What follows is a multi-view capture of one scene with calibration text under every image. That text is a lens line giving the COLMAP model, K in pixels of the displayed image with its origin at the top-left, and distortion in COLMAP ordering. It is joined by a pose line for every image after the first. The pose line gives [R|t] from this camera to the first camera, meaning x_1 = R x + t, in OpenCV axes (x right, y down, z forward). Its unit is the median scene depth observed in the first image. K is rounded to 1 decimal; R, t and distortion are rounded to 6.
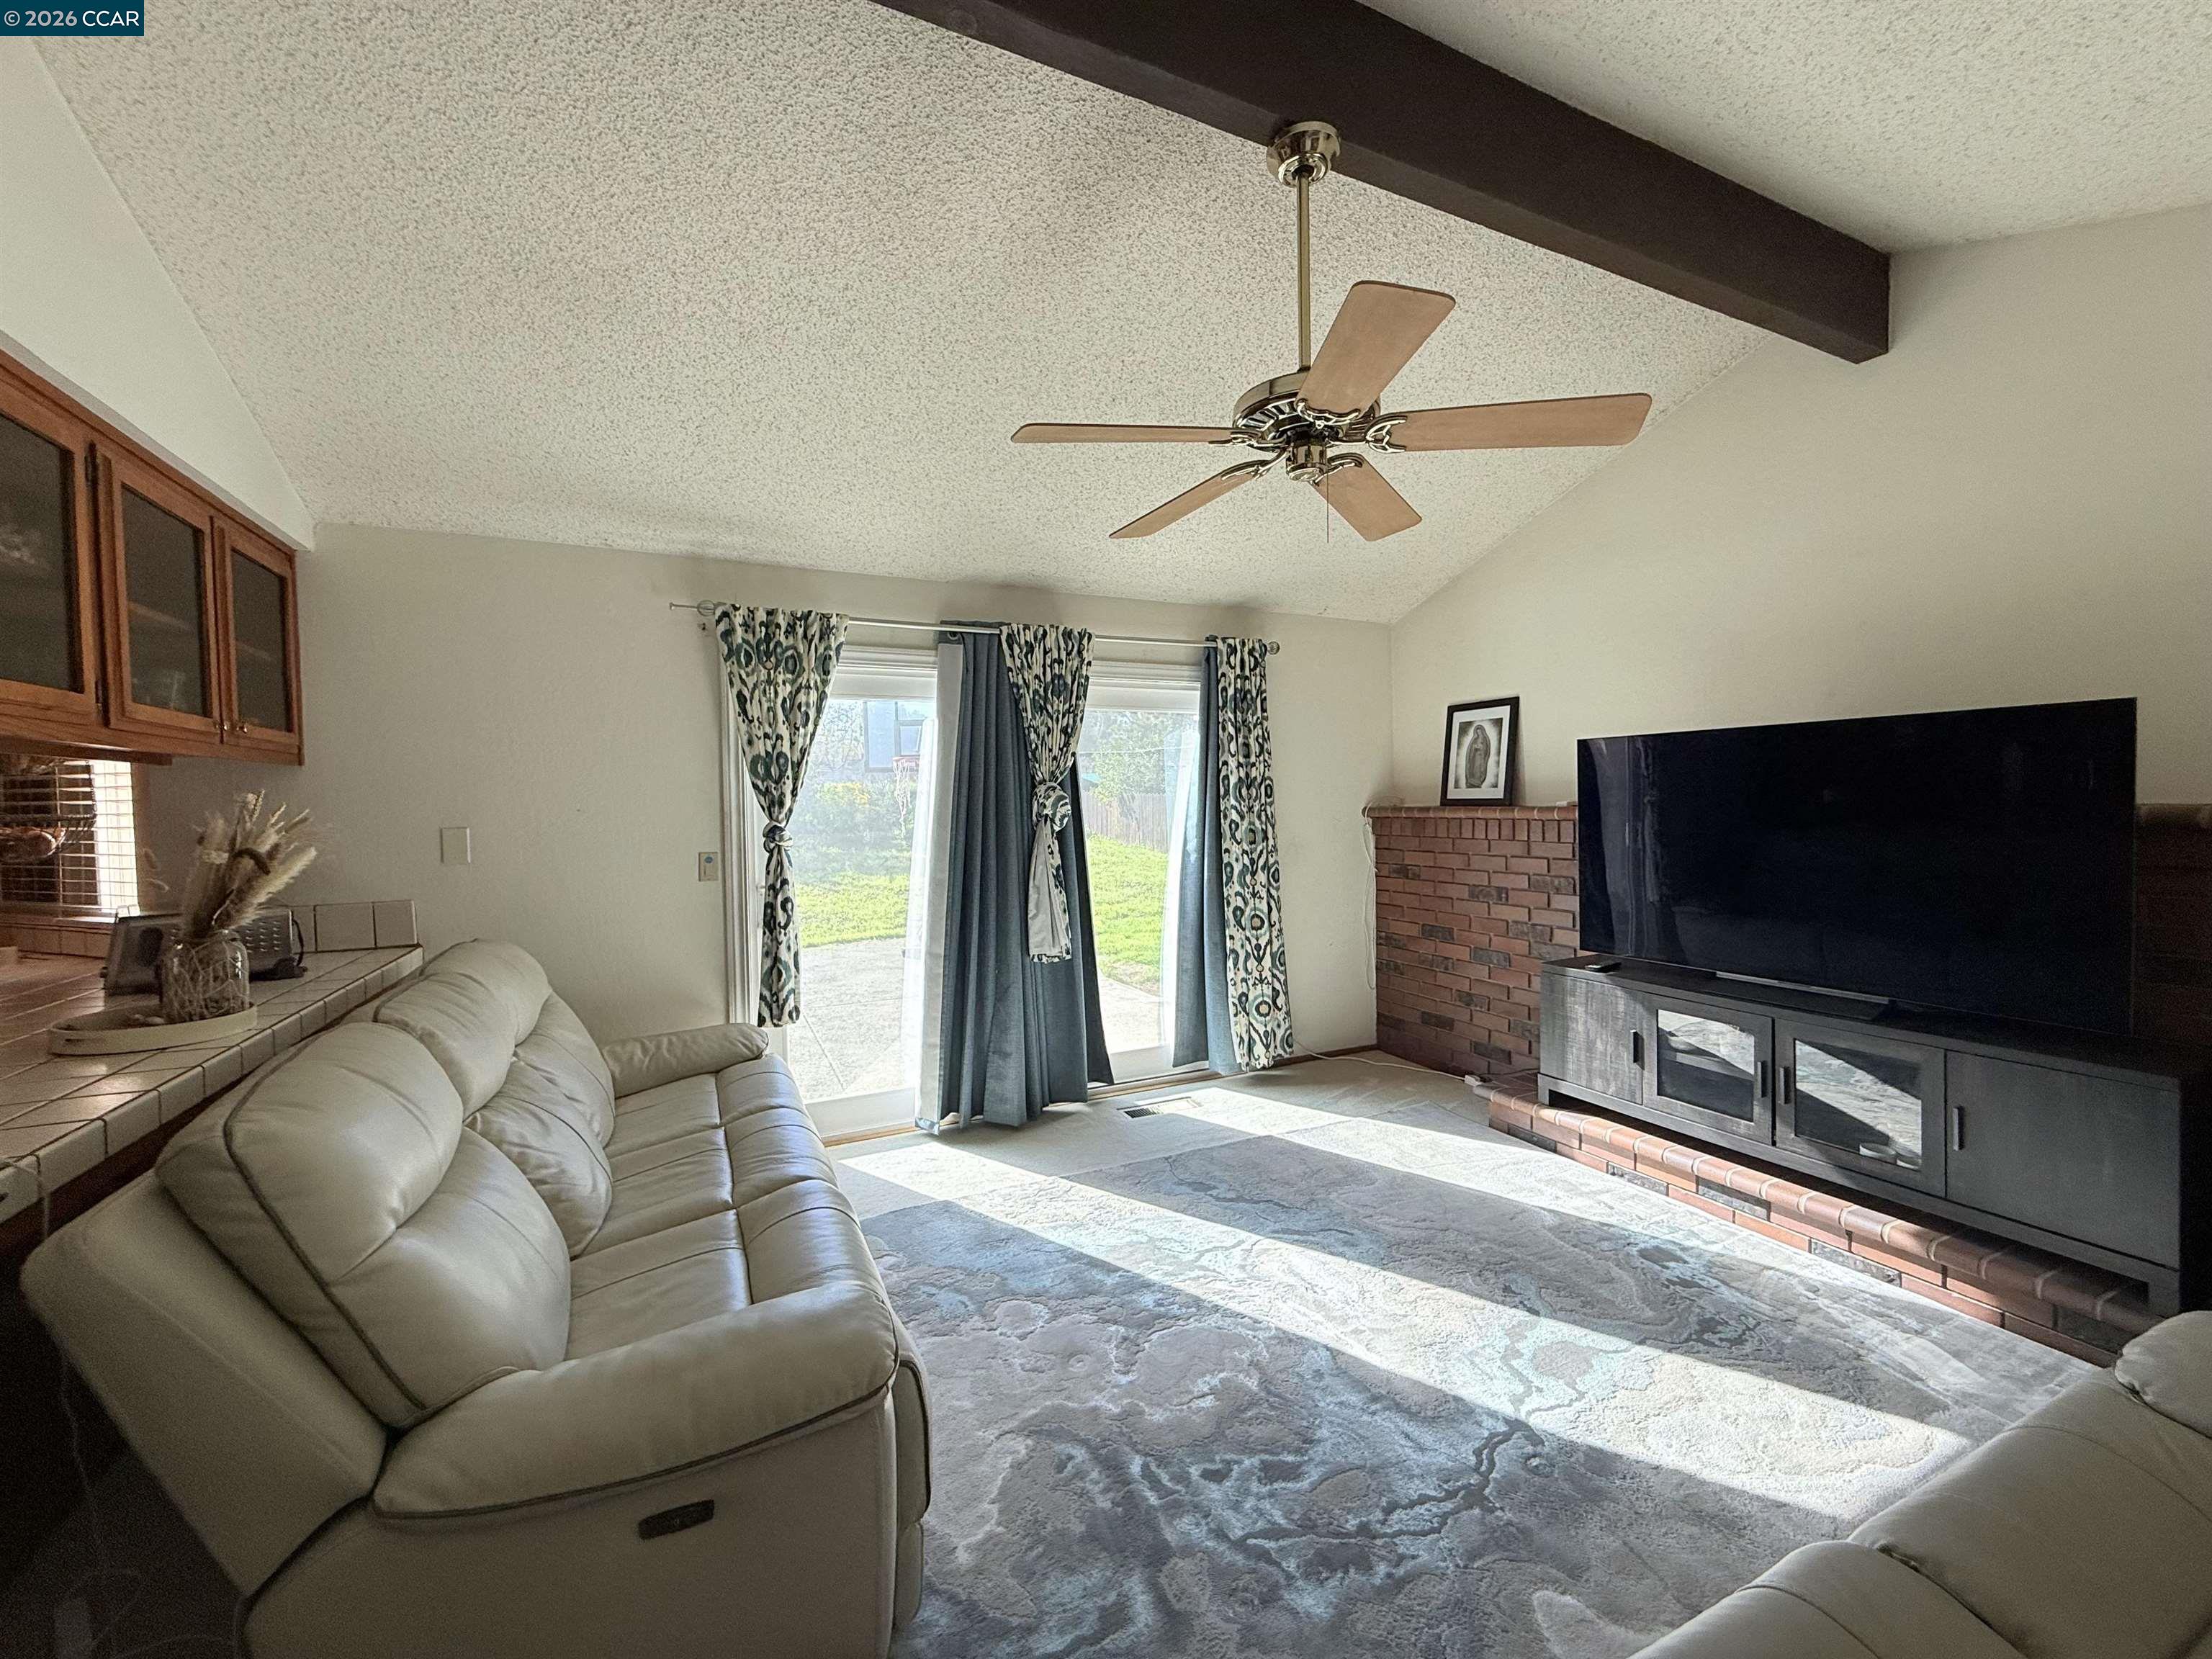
lens RADIAL K [[889.8, 0, 1106.0], [0, 889.8, 829.5], [0, 0, 1]] dist [0.000872, 0.000045]
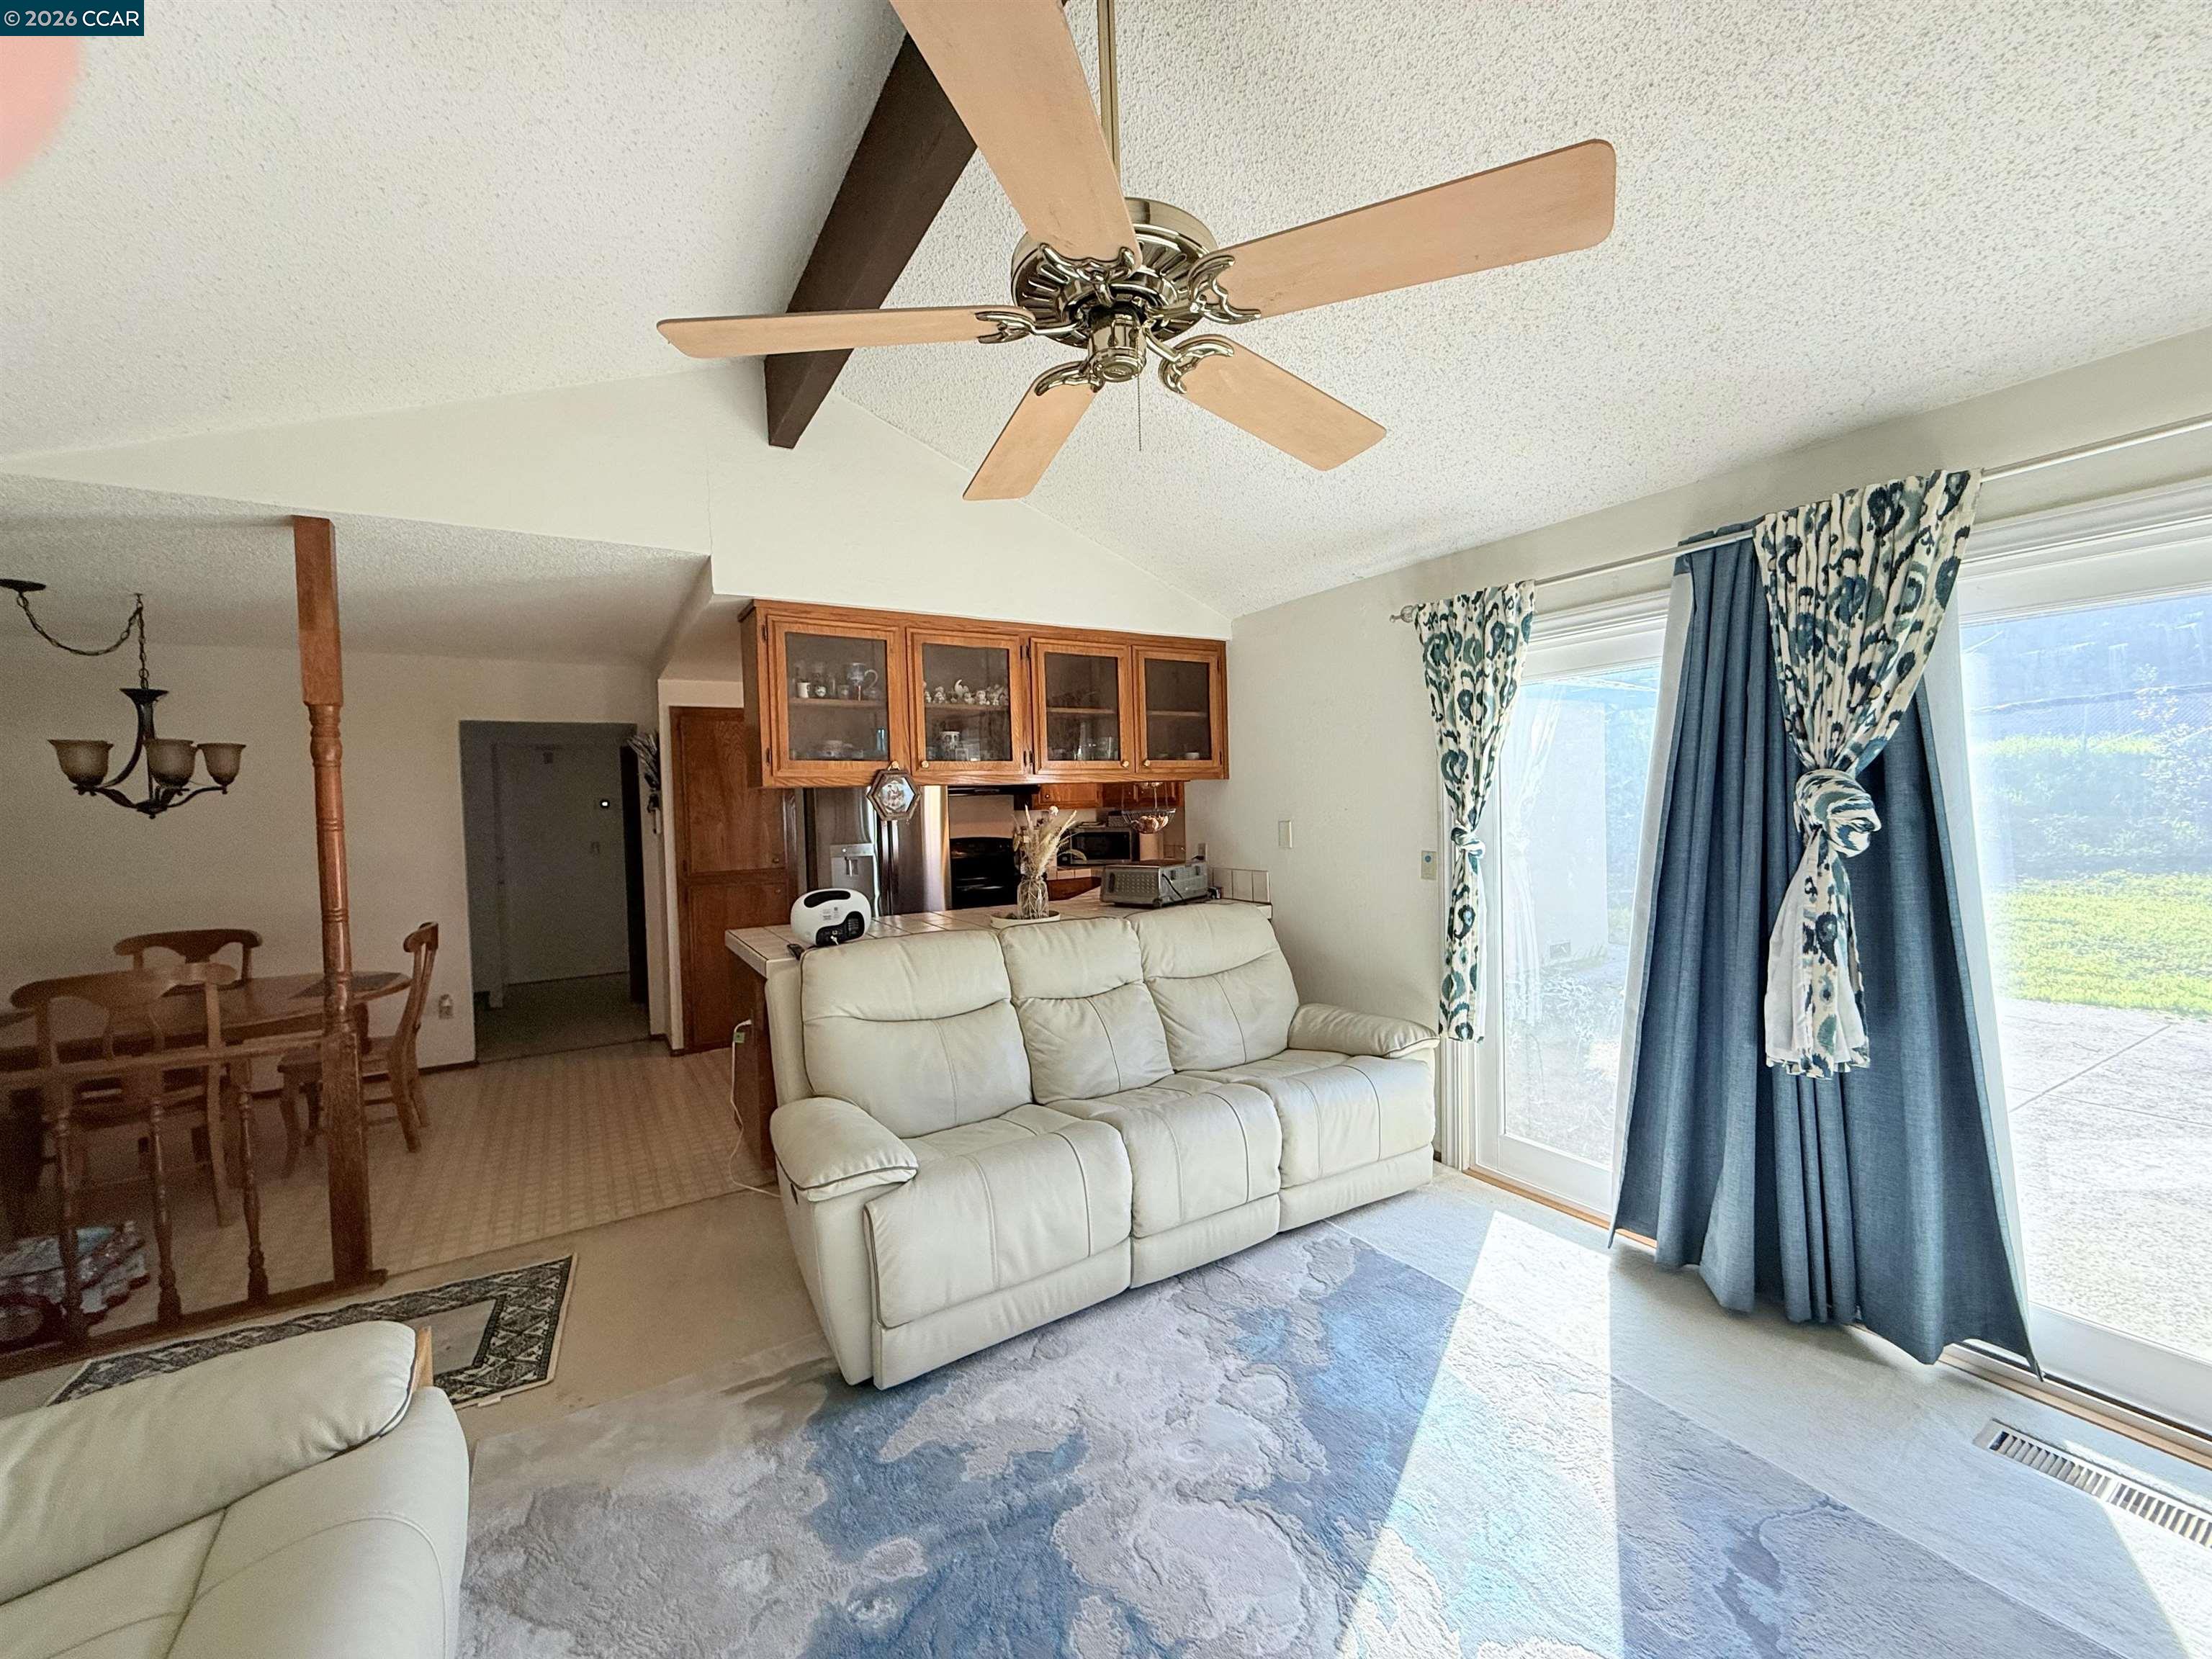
lens RADIAL K [[876.9, 0, 1097.4], [0, 876.9, 828.4], [0, 0, 1]] dist [-0.001092, 0.000157]
pose [[0.092203, 0.042960, -0.994813, 0.497285], [-0.003227, 0.999077, 0.042845, -0.040922], [0.995735, -0.000741, 0.092256, 0.511777]]
